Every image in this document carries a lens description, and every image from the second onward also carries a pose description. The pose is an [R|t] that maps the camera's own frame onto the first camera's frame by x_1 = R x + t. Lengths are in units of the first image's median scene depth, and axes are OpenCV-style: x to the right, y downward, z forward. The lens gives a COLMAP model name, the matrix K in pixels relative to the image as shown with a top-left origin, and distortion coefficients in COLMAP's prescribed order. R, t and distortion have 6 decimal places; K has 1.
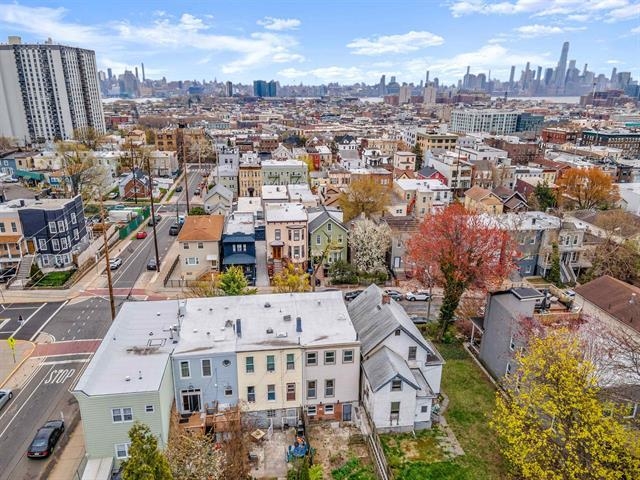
lens RADIAL K [[477.3, 0, 319.2], [0, 477.3, 243.2], [0, 0, 1]] dist [0.039034, 0.005623]
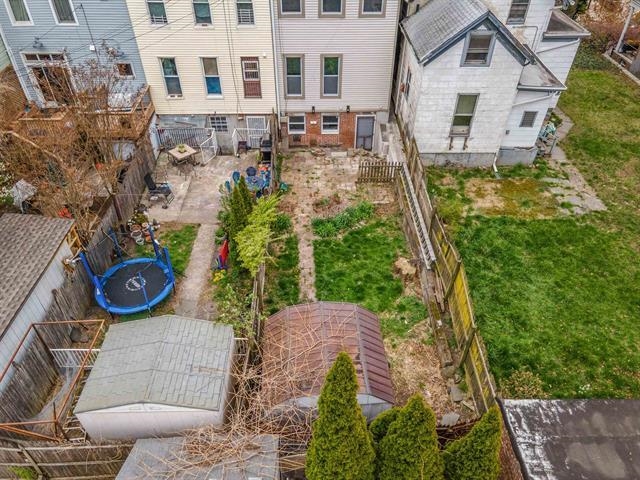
lens RADIAL K [[477.3, 0, 319.2], [0, 477.3, 243.2], [0, 0, 1]] dist [0.039034, 0.005623]
pose [[0.992467, 0.073889, -0.097725, 0.072424], [-0.030919, 0.922903, 0.383789, 0.280233], [0.118548, -0.377876, 0.918235, 0.500514]]
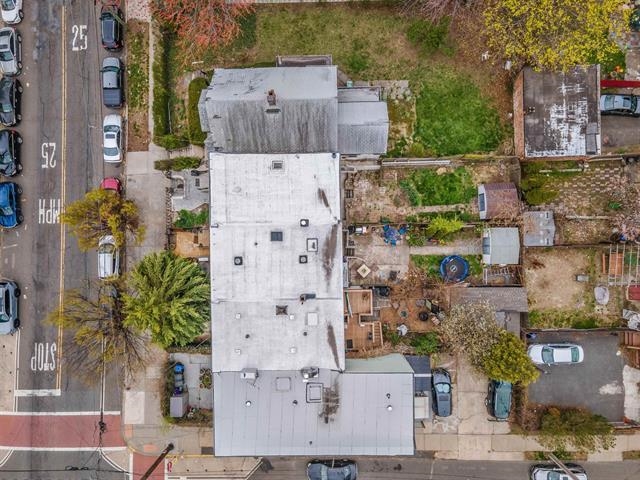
lens RADIAL K [[477.3, 0, 319.2], [0, 477.3, 243.2], [0, 0, 1]] dist [0.039034, 0.005623]
pose [[0.122902, -0.992330, -0.013284, -0.064611], [0.336321, 0.029053, 0.941299, -0.589170], [-0.933694, -0.120155, 0.337312, 0.734199]]
